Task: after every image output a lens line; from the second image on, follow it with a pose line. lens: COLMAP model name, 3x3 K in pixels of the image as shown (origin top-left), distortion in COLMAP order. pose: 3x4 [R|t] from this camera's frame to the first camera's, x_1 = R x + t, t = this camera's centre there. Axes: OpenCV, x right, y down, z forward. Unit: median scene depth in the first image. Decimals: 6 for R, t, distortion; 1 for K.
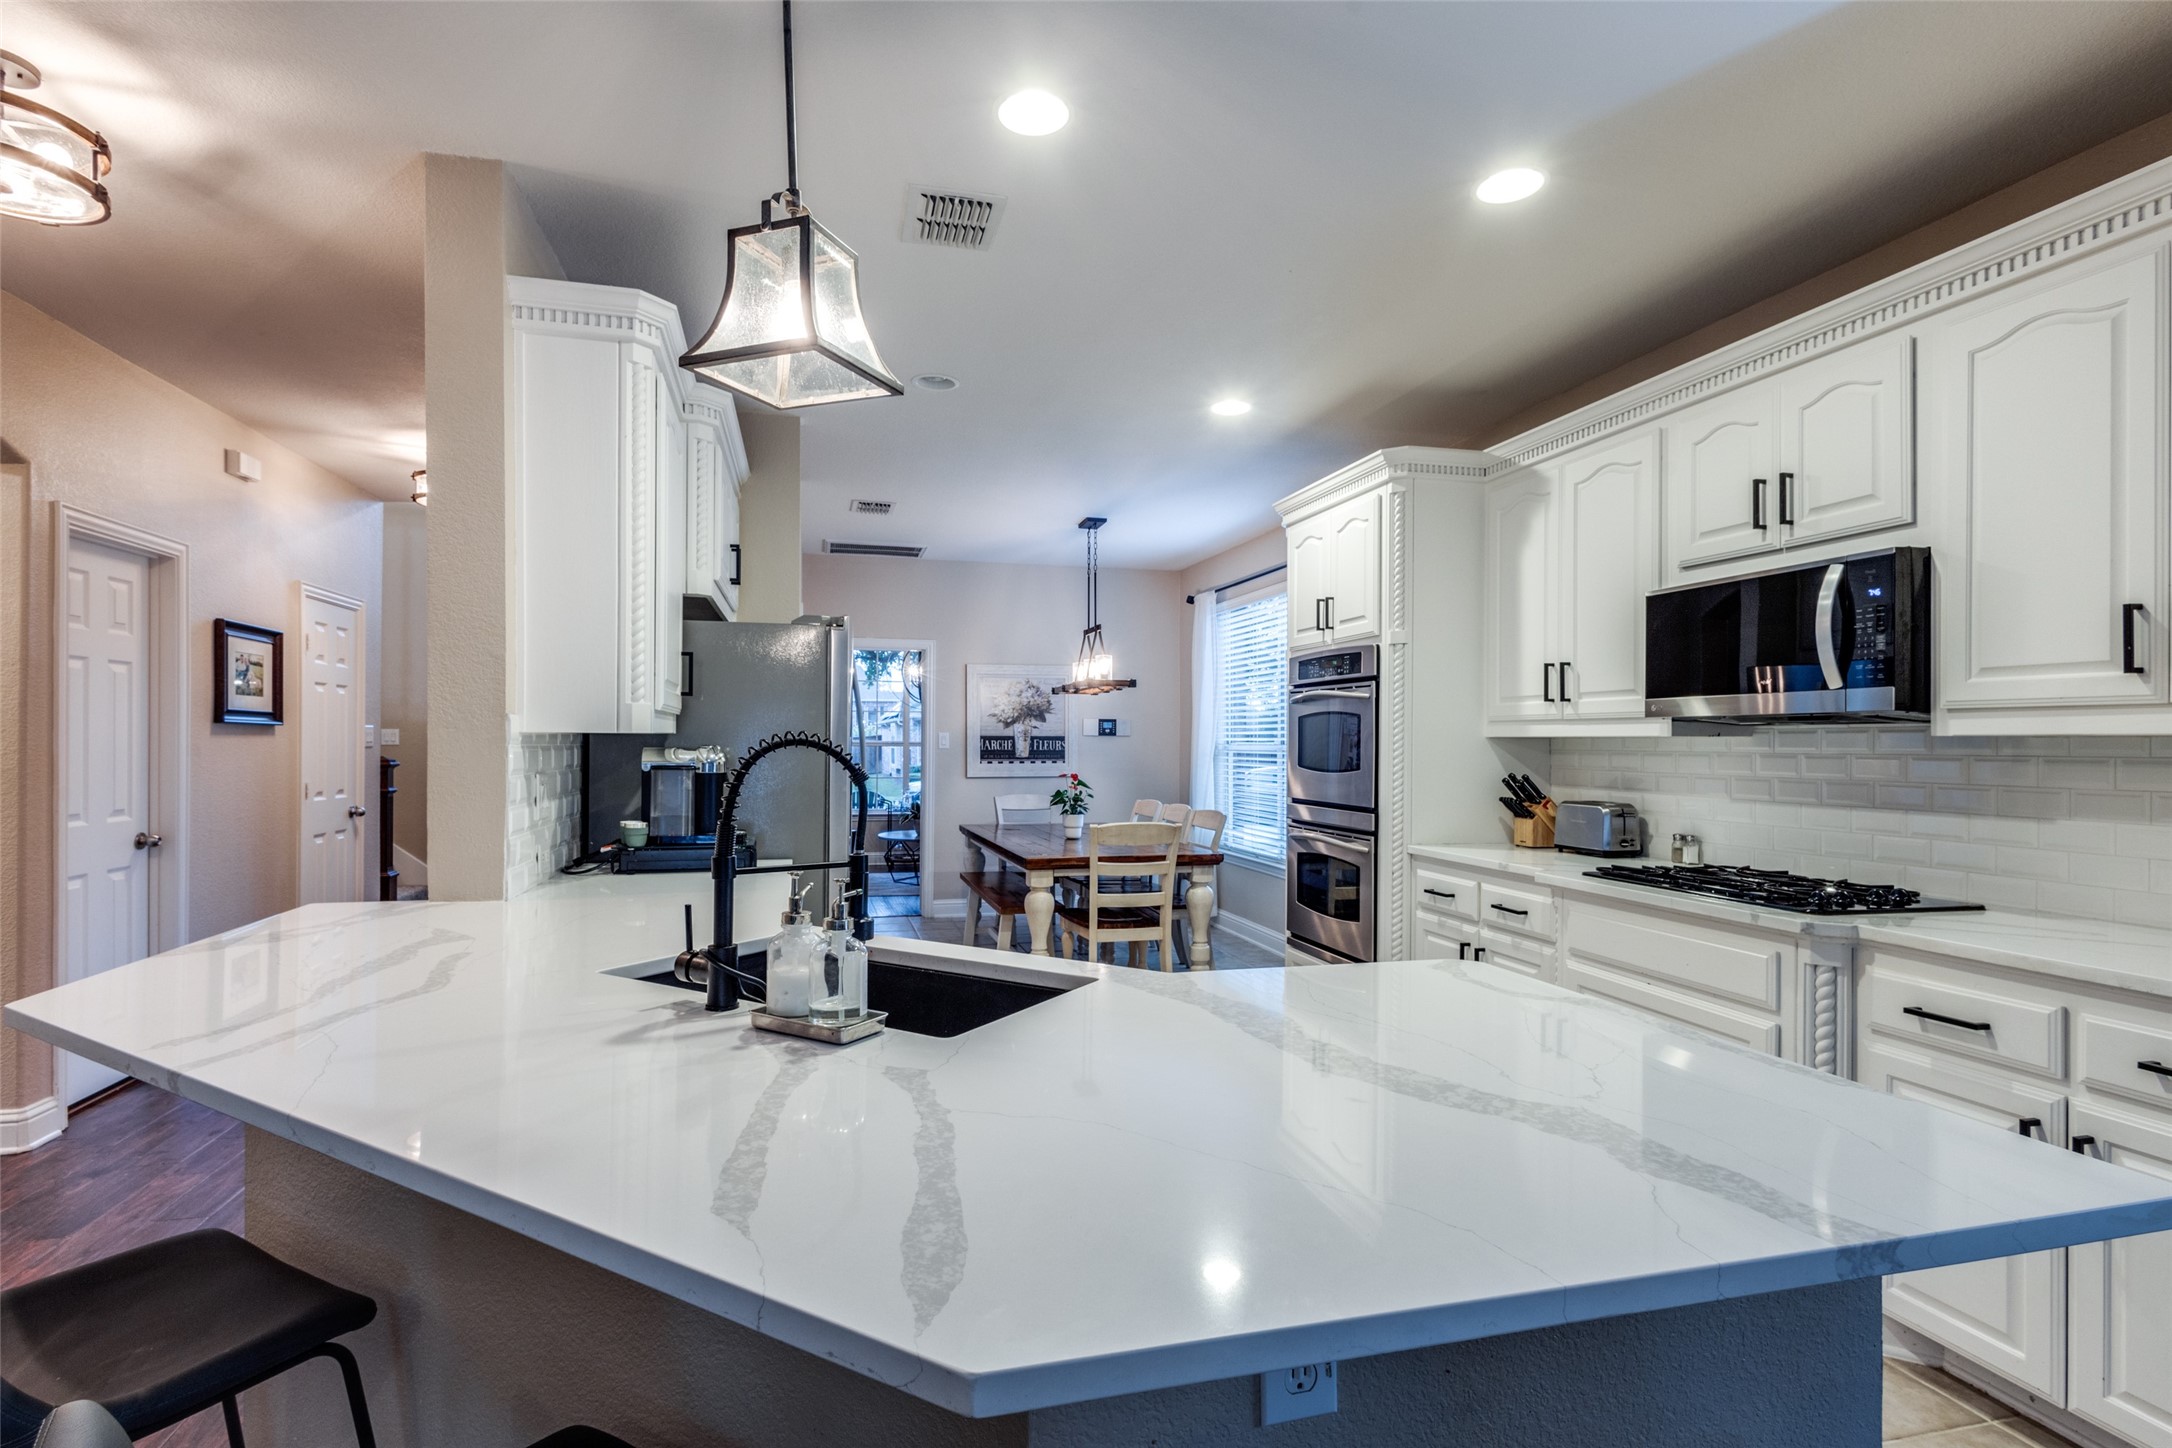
lens RADIAL K [[1025.9, 0, 1060.1], [0, 1025.9, 741.1], [0, 0, 1]] dist [0.008960, 0.000156]
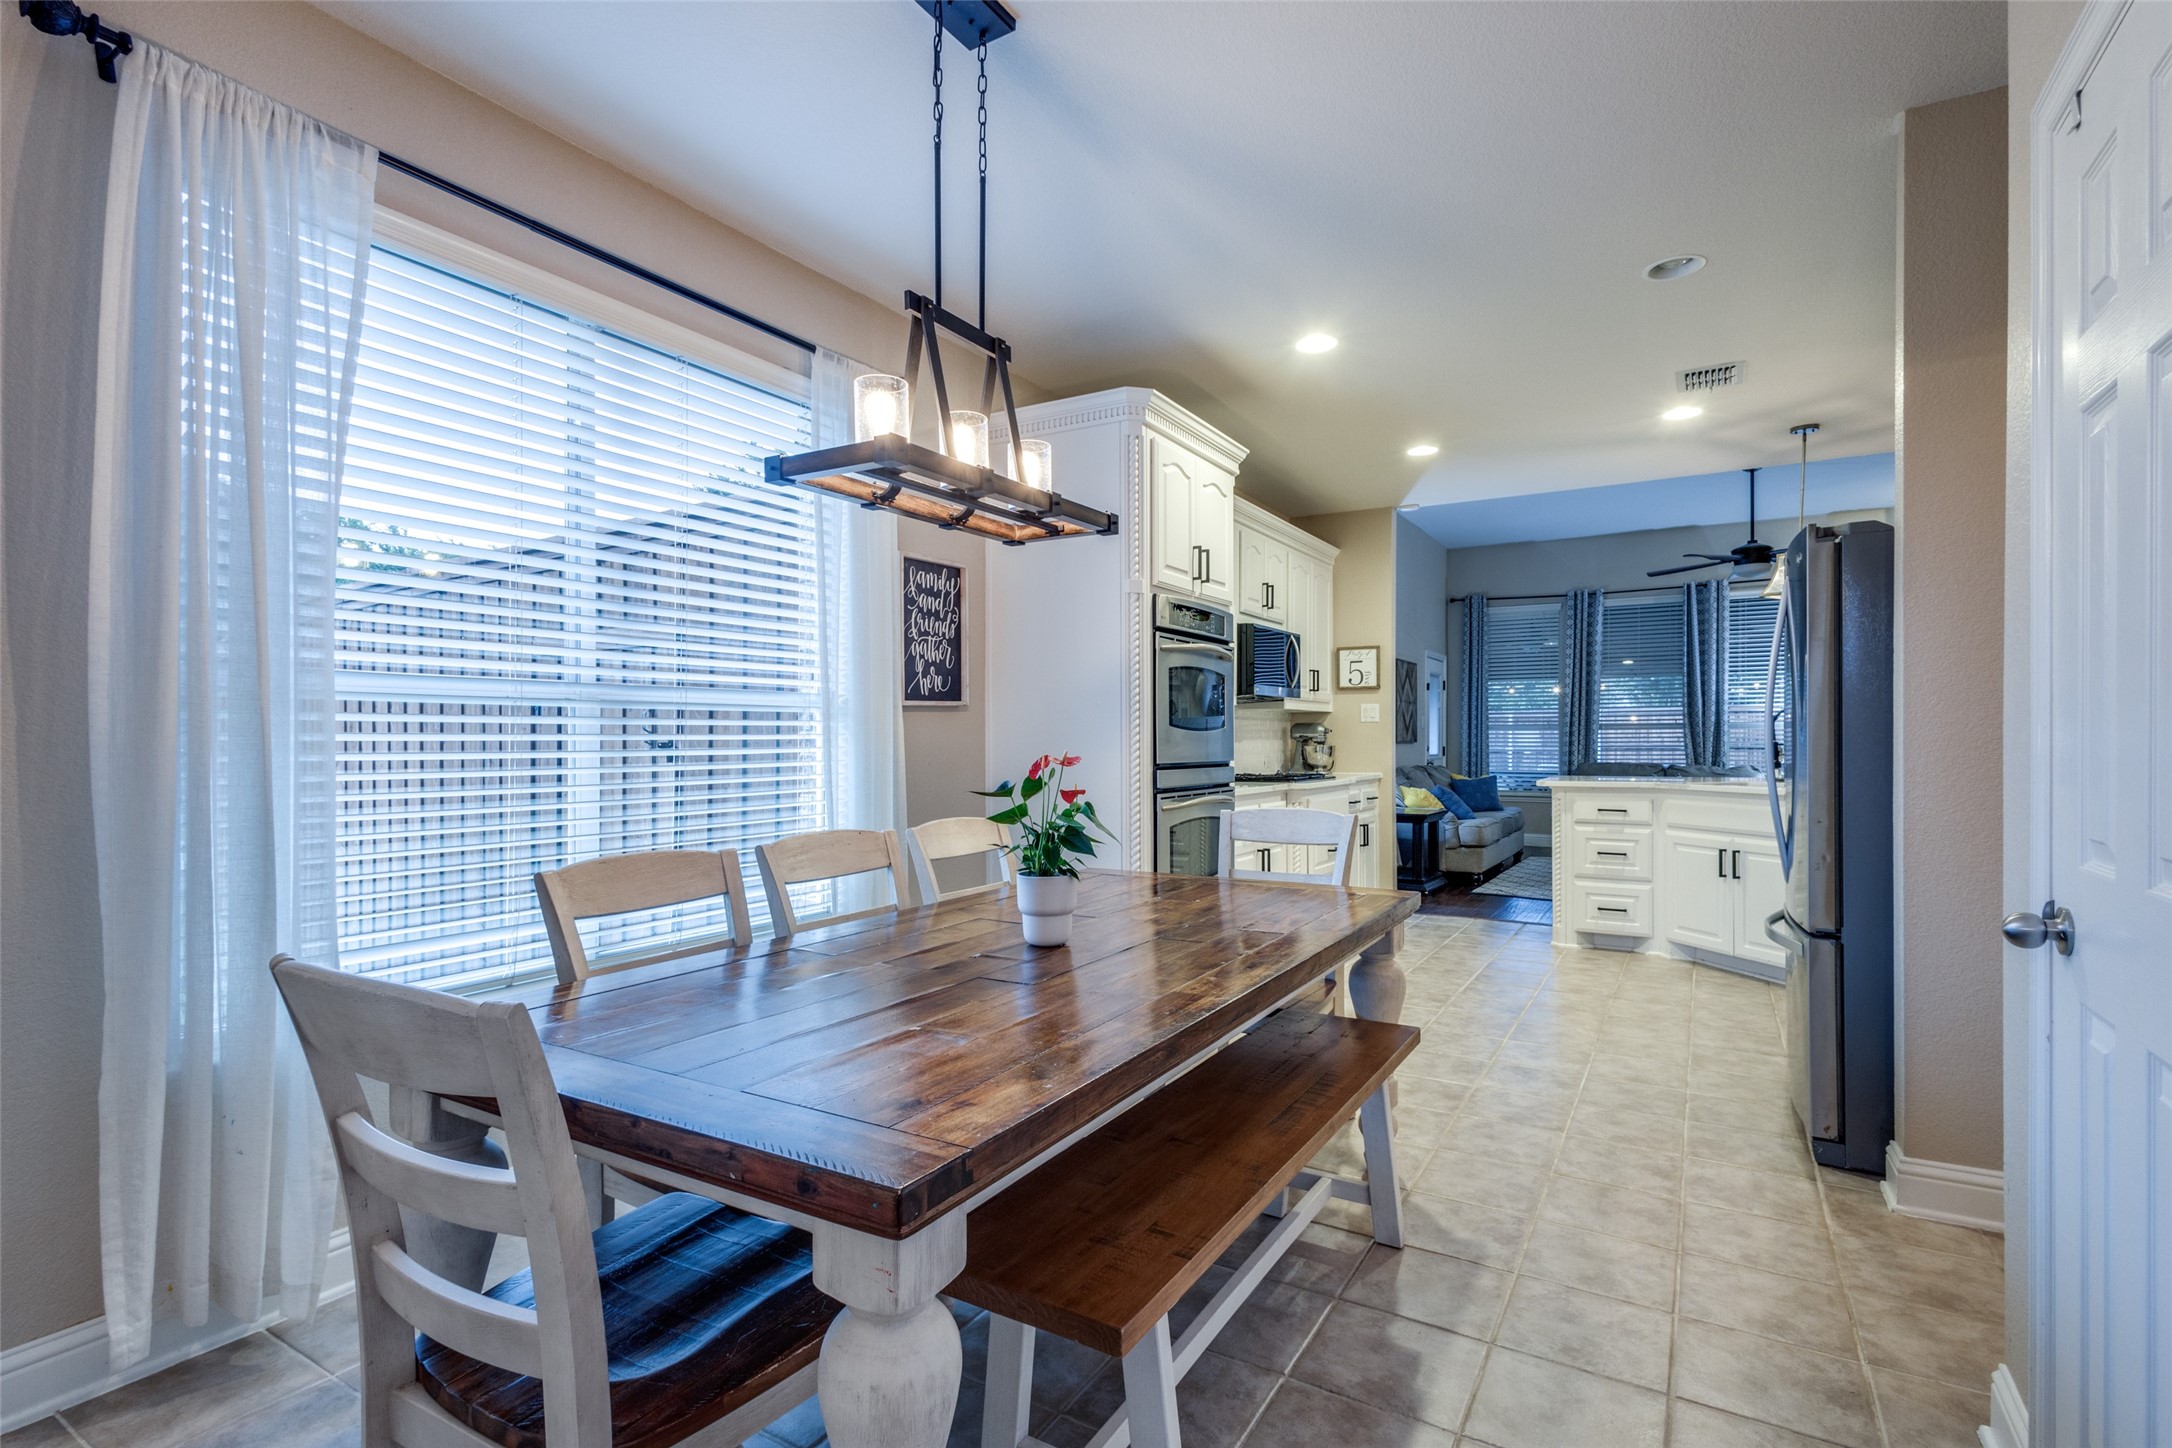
lens RADIAL K [[1040.3, 0, 1084.1], [0, 1040.3, 743.1], [0, 0, 1]] dist [0.002623, 0.000129]
pose [[-0.708092, -0.006066, 0.706094, -0.375732], [-0.001871, 0.999976, 0.006714, 0.038851], [-0.706118, 0.003433, -0.708086, 1.916906]]
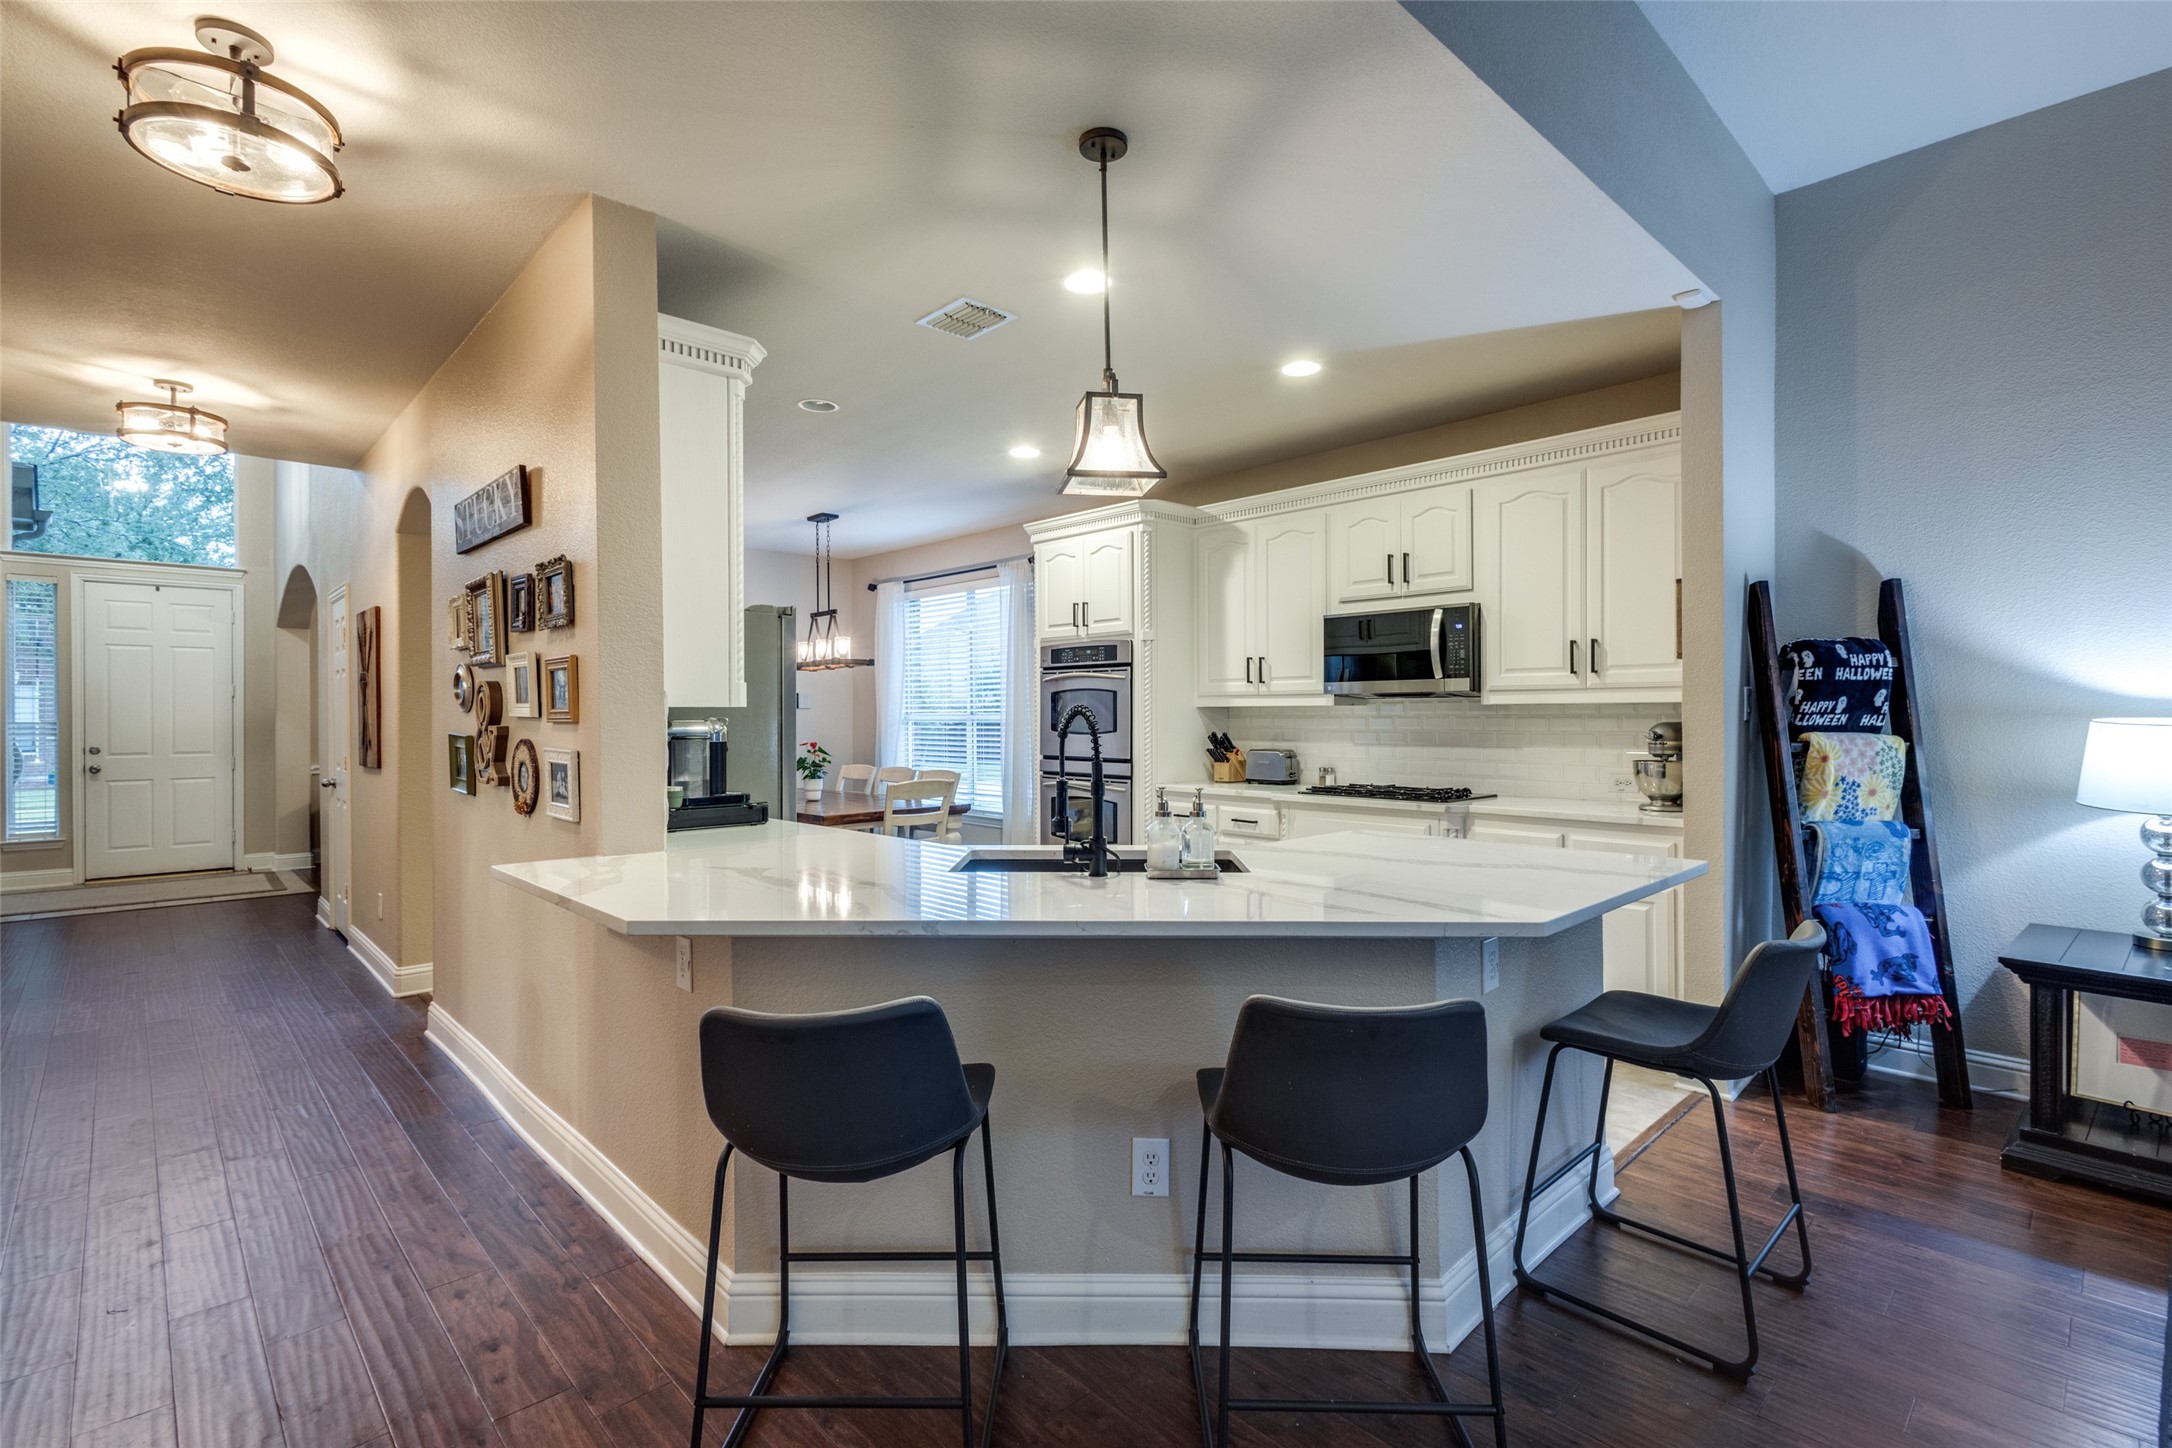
lens RADIAL K [[992.2, 0, 1086.0], [0, 992.2, 724.0], [0, 0, 1]] dist [0.006936, 0.000448]
pose [[0.870260, -0.014257, 0.492386, -0.401178], [0.008814, 0.999872, 0.013373, -0.000097], [-0.492513, -0.007298, 0.870274, -0.128062]]
